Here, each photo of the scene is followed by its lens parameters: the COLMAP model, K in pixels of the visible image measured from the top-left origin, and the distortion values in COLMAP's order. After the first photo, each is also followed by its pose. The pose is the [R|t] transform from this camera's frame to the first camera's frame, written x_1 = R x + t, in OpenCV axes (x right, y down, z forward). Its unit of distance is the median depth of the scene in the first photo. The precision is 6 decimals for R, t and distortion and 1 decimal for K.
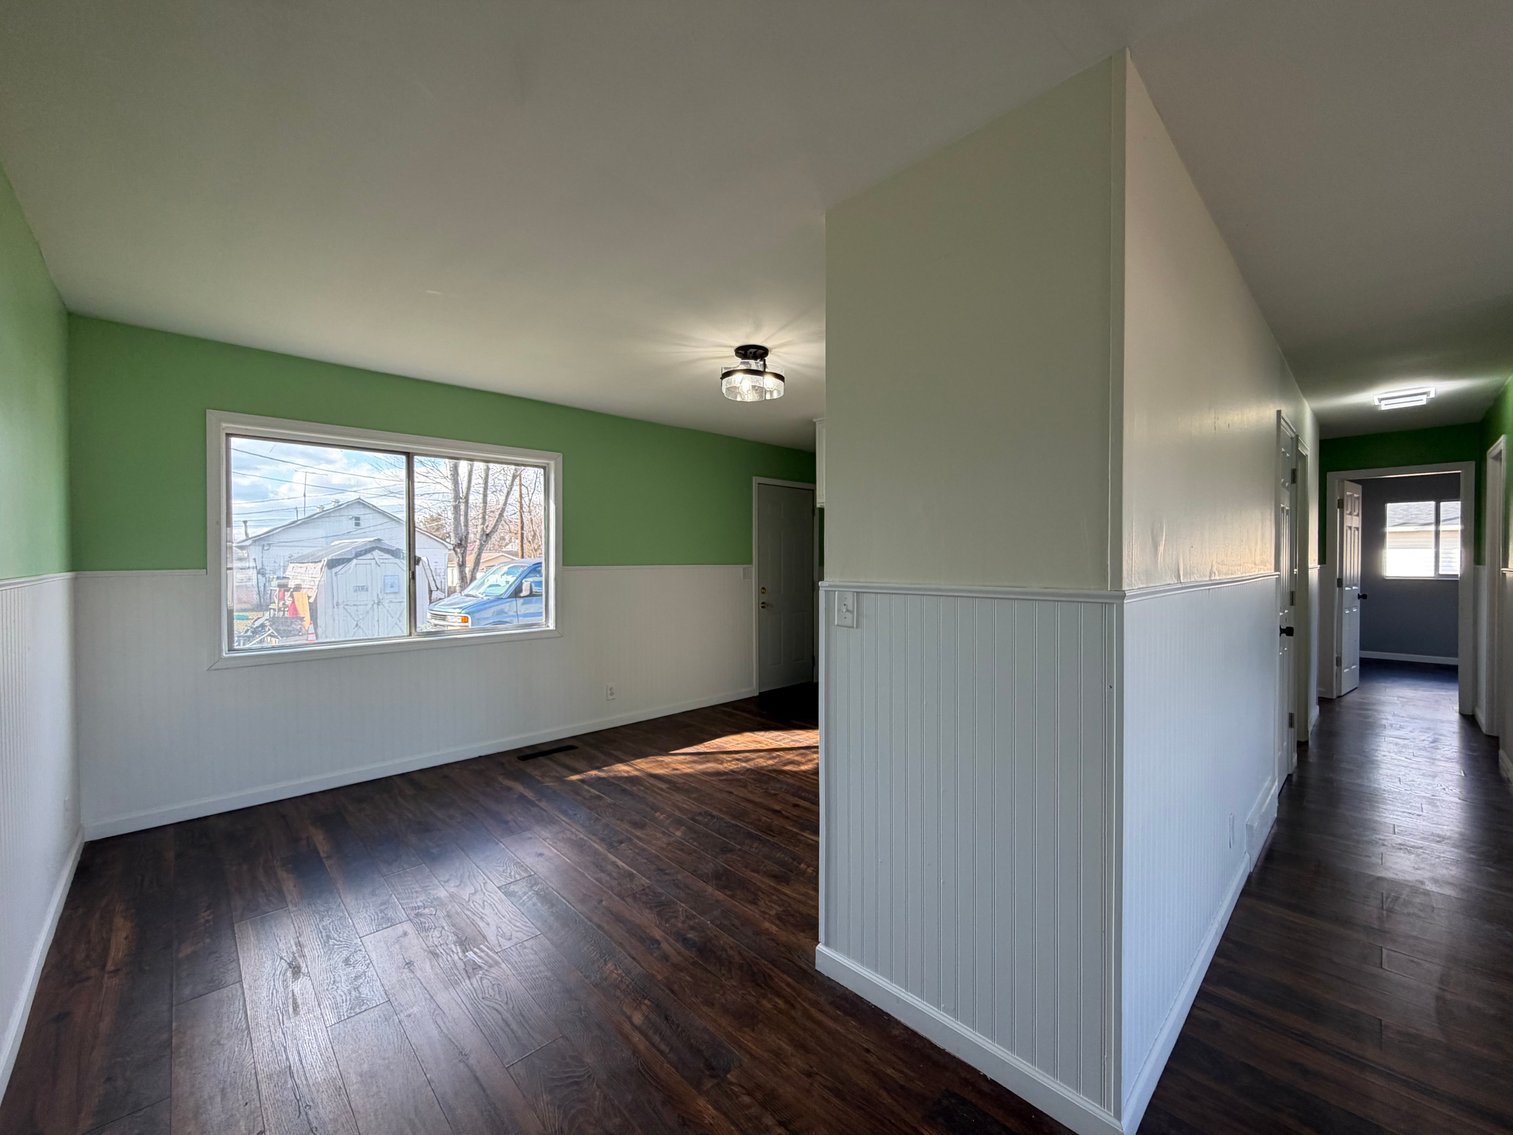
lens RADIAL K [[606.1, 0, 751.7], [0, 606.1, 571.5], [0, 0, 1]] dist [0.001322, 0.000205]
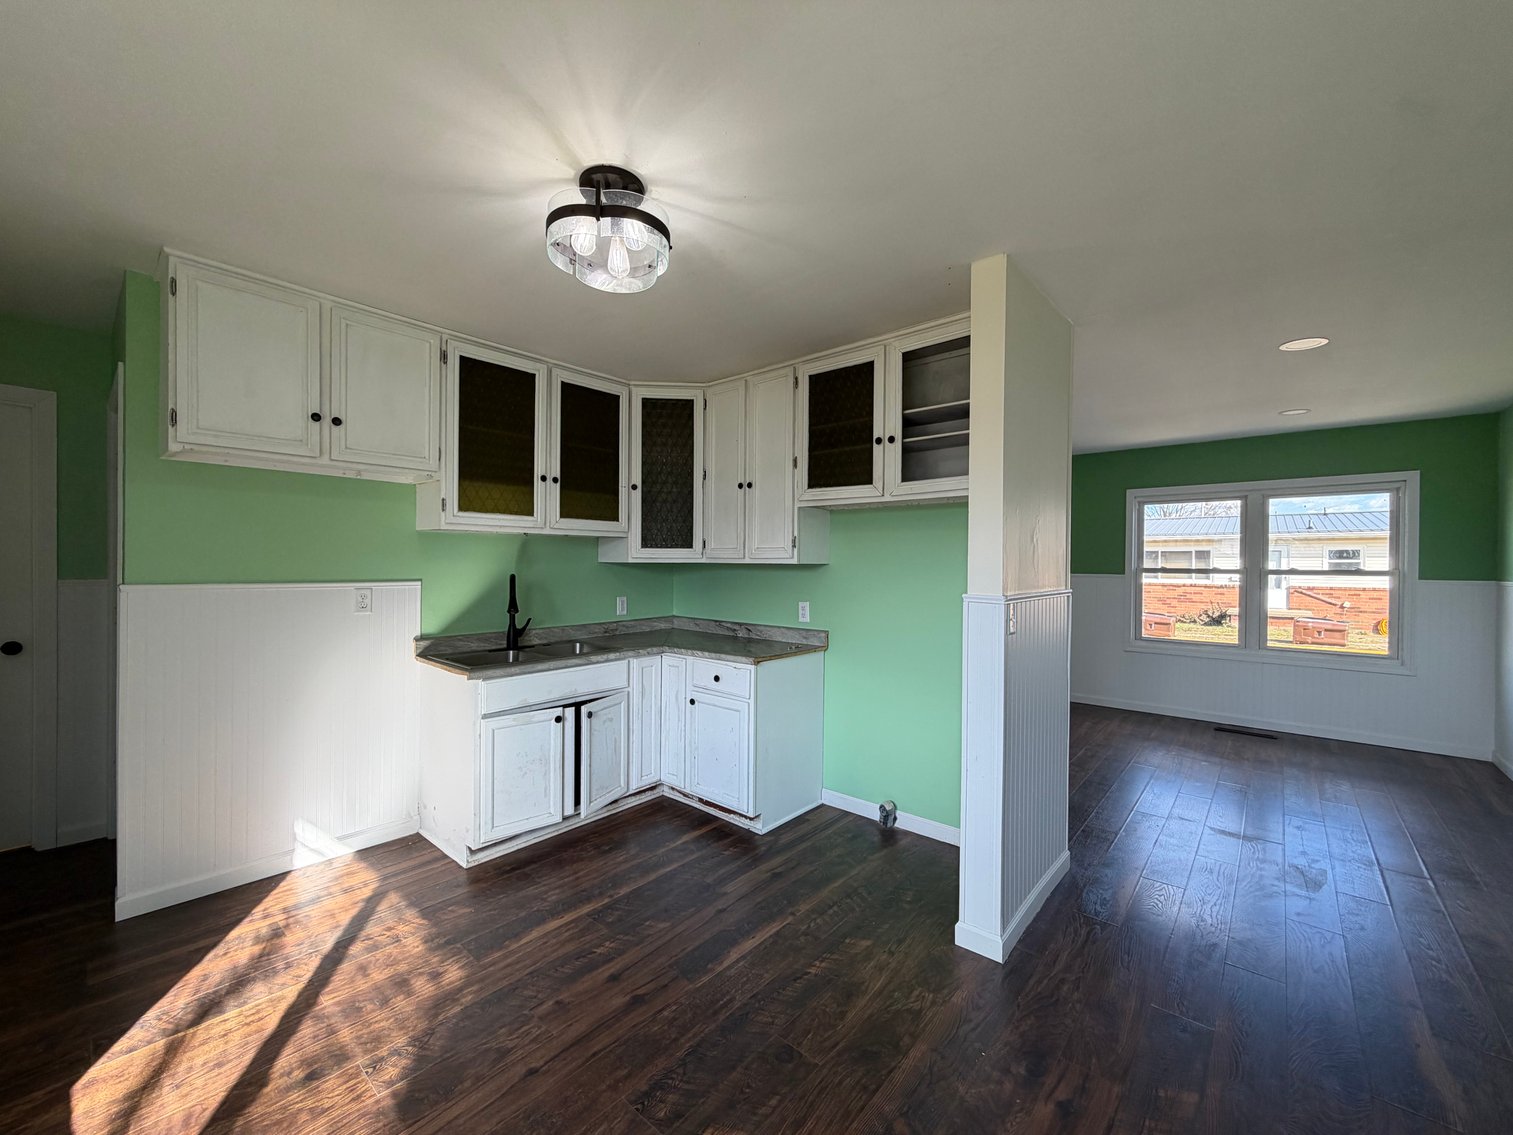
lens RADIAL K [[606.1, 0, 751.6], [0, 606.1, 563.6], [0, 0, 1]] dist [0.001322, 0.000205]
pose [[-0.092553, 0.003162, 0.995703, -0.417081], [0.009657, 0.999951, -0.002278, -0.018920], [-0.995661, 0.009405, -0.092579, 0.704365]]
